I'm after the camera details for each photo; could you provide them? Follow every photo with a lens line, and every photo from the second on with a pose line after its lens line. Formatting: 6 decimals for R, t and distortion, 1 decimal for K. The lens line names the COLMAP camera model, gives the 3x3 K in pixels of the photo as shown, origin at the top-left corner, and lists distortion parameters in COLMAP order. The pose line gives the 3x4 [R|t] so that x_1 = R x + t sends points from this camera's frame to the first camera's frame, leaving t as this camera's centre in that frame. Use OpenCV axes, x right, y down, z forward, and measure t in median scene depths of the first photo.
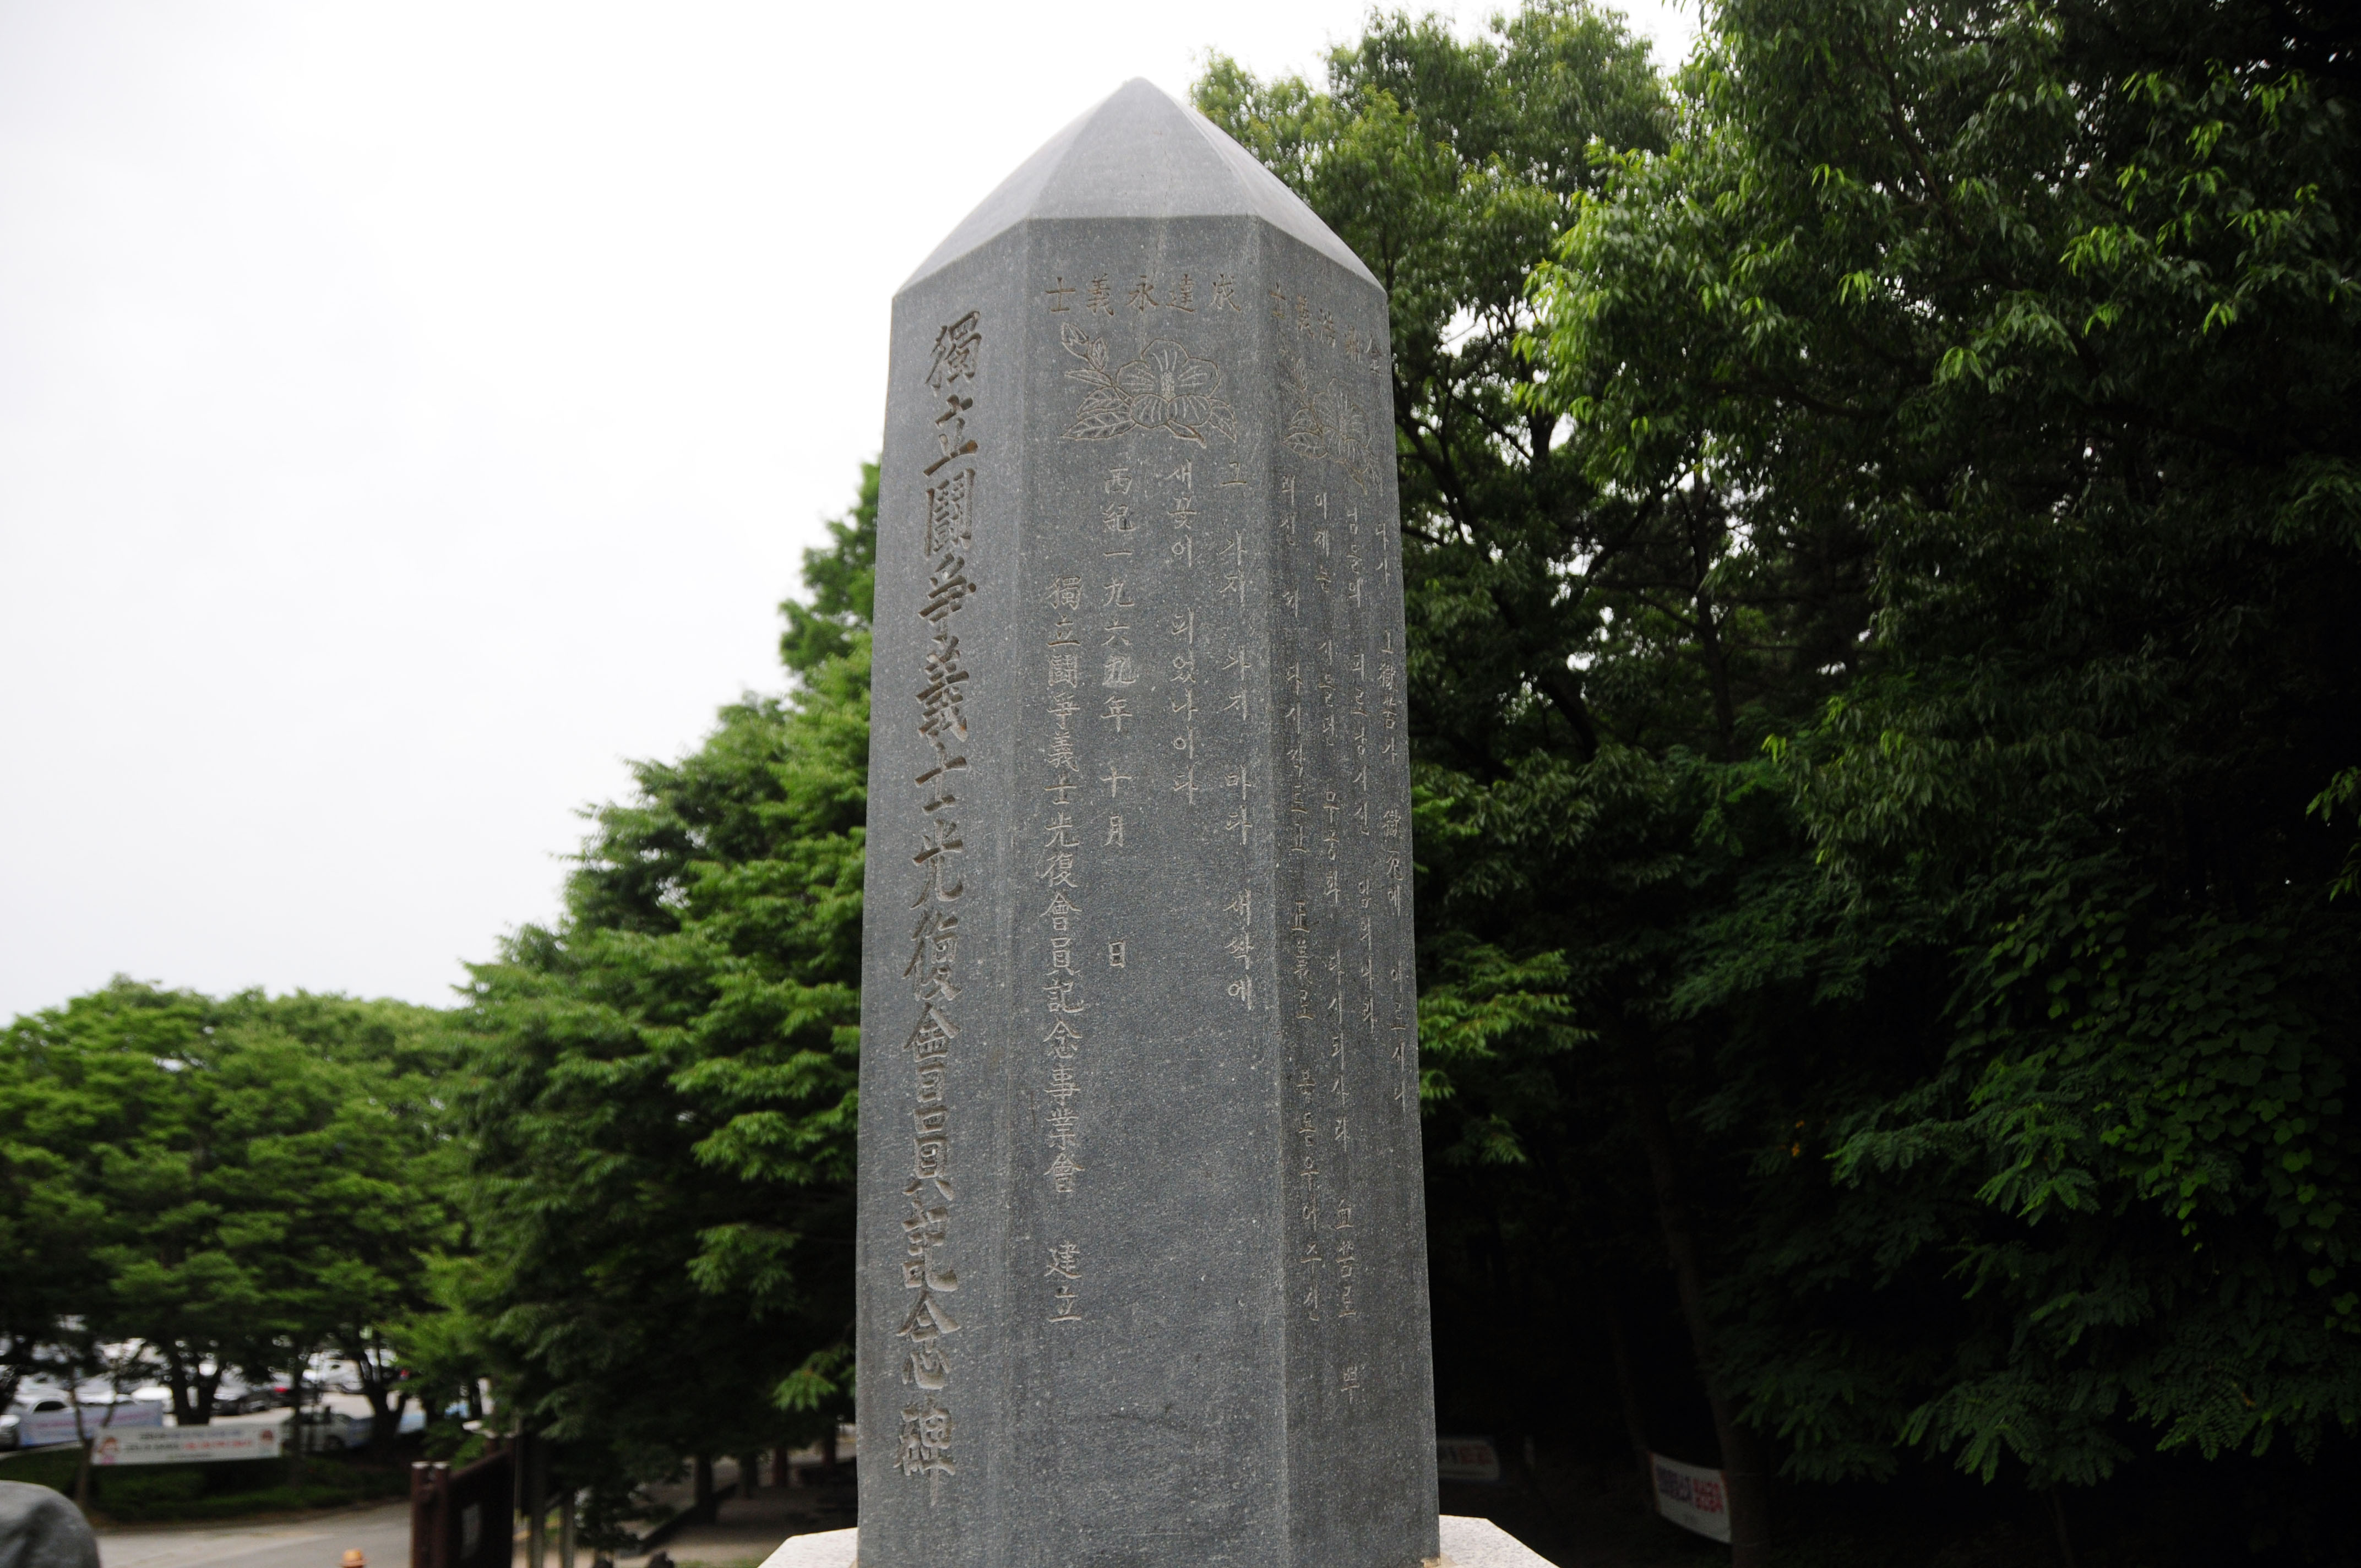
lens RADIAL K [[1799.6, 0, 1187.5], [0, 1799.6, 867.0], [0, 0, 1]] dist [-0.150822, 0.111001]
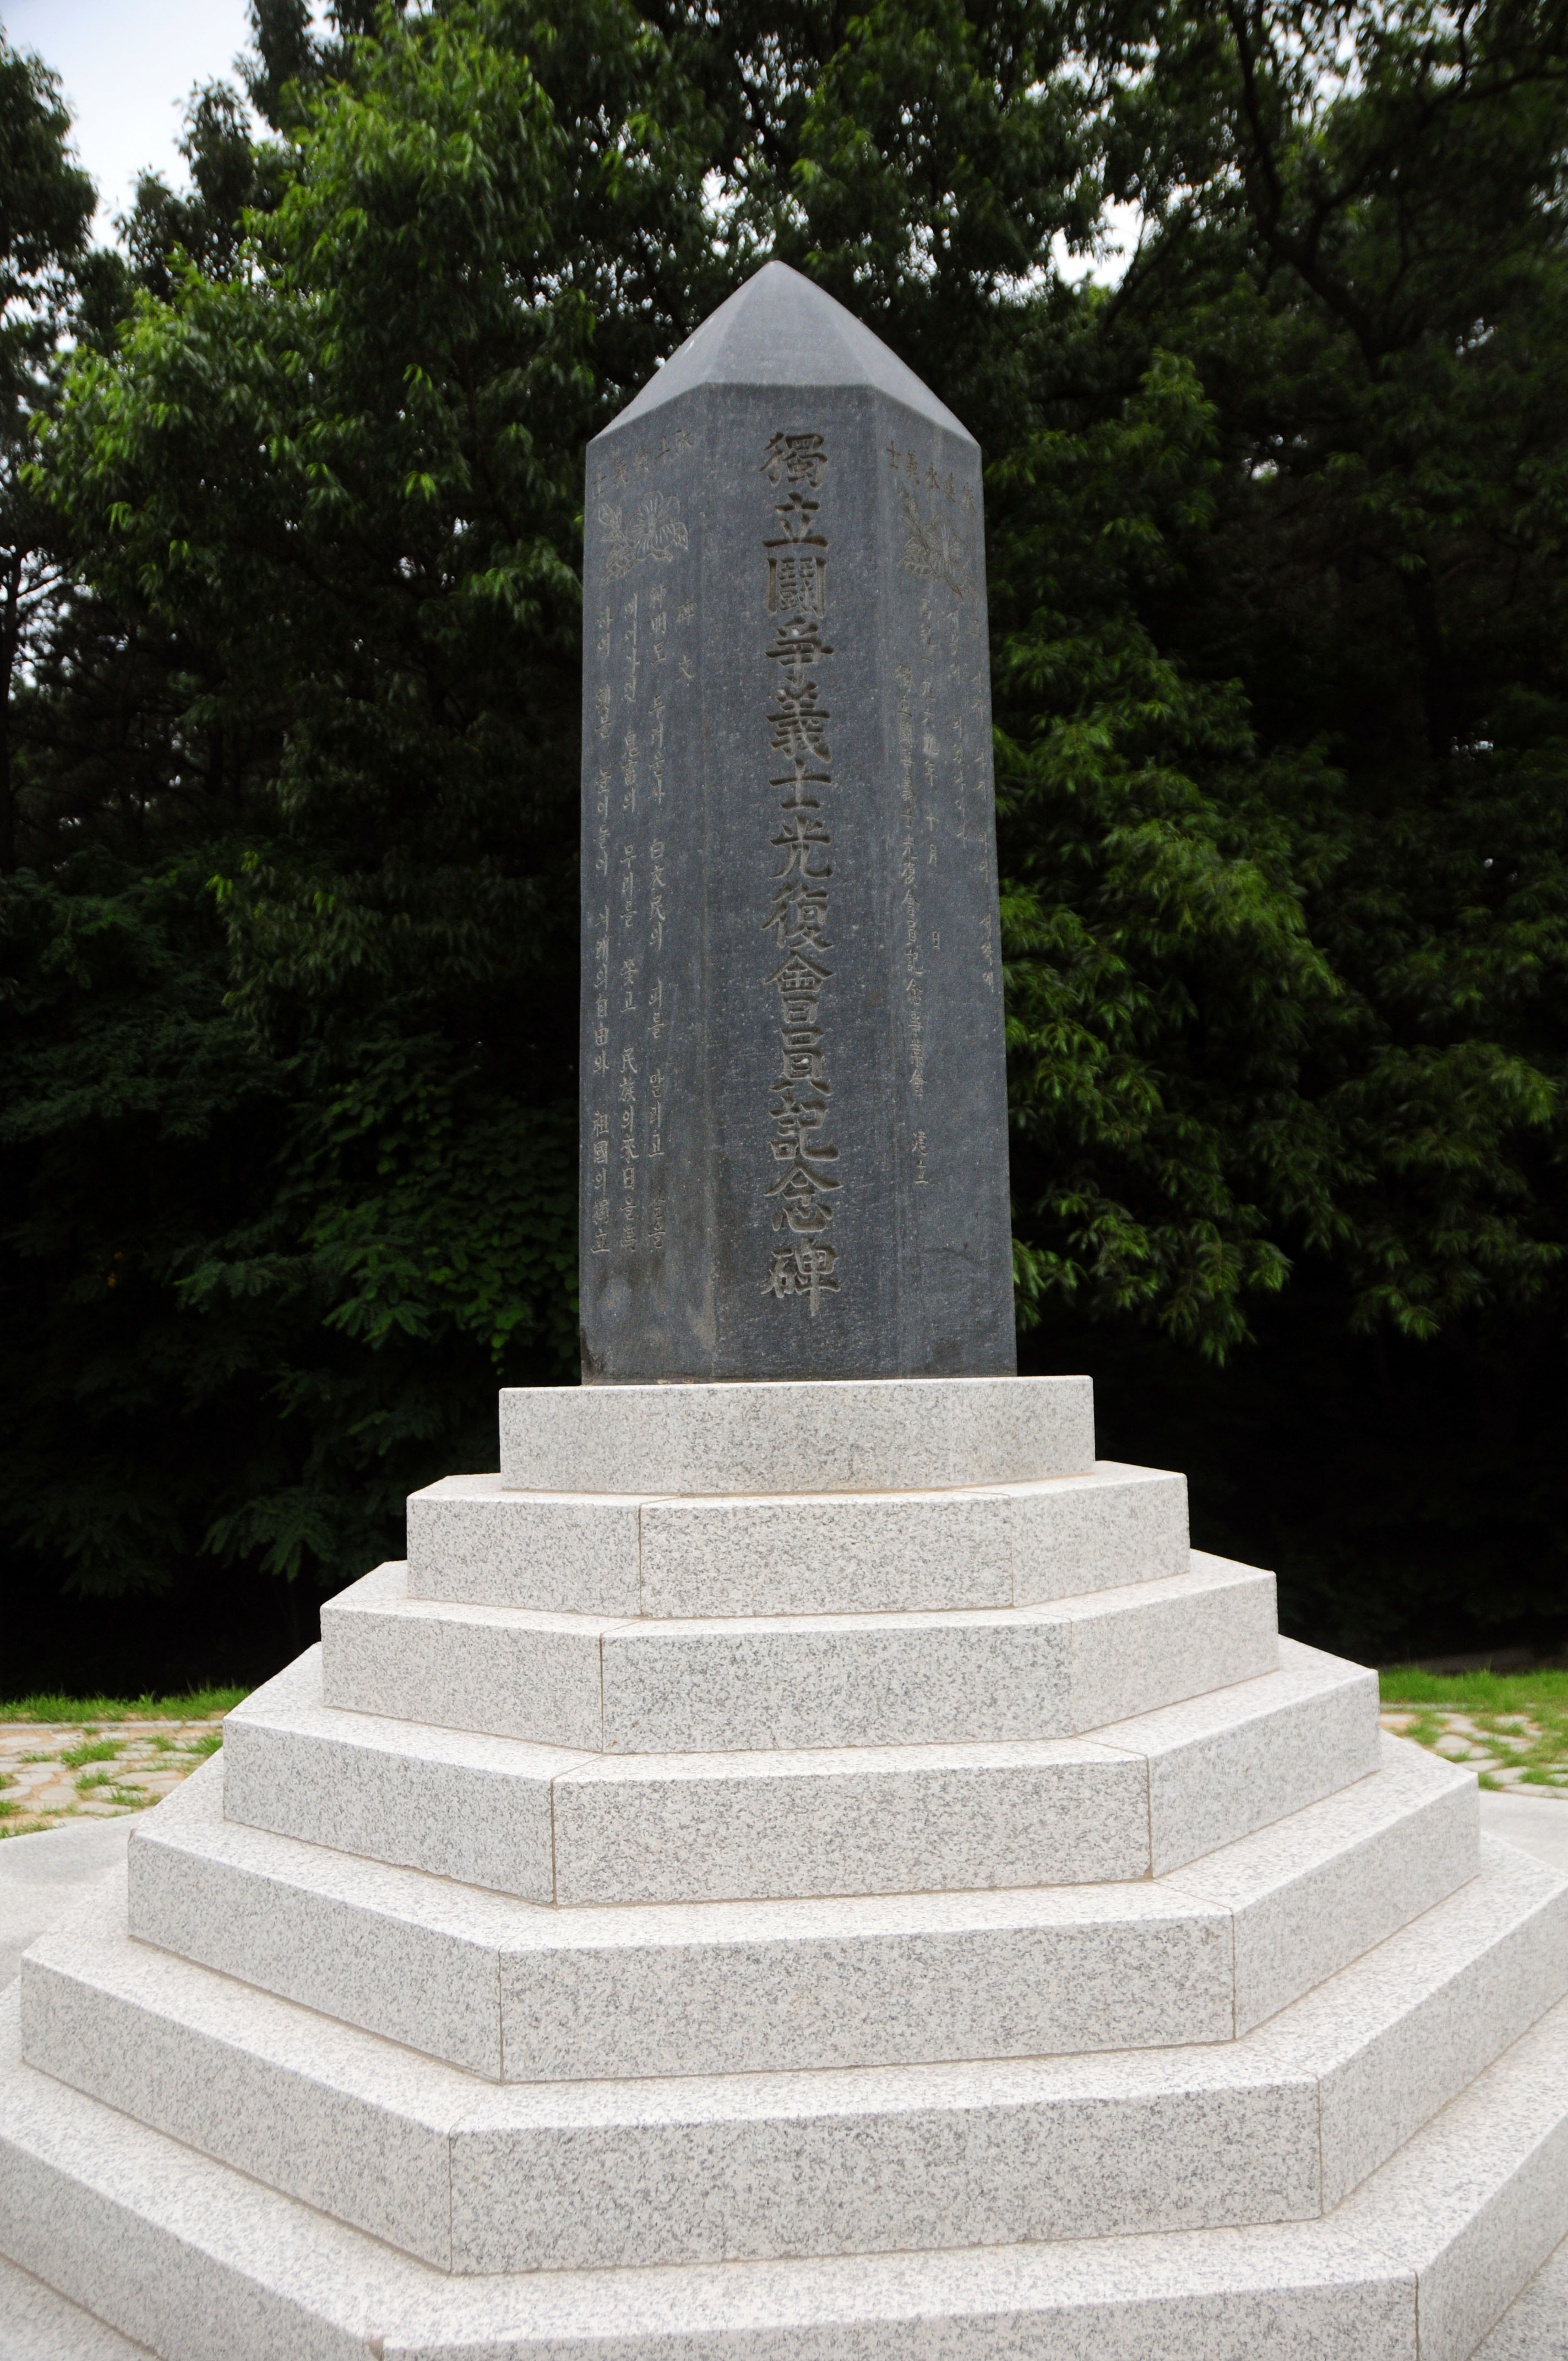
lens RADIAL K [[1799.6, 0, 790.0], [0, 1799.6, 1218.1], [0, 0, 1]] dist [-0.150822, 0.111001]
pose [[0.693433, 0.069273, 0.717184, -0.165000], [-0.142390, 0.988913, 0.042155, 0.032750], [-0.706312, -0.131351, 0.695608, 0.007639]]
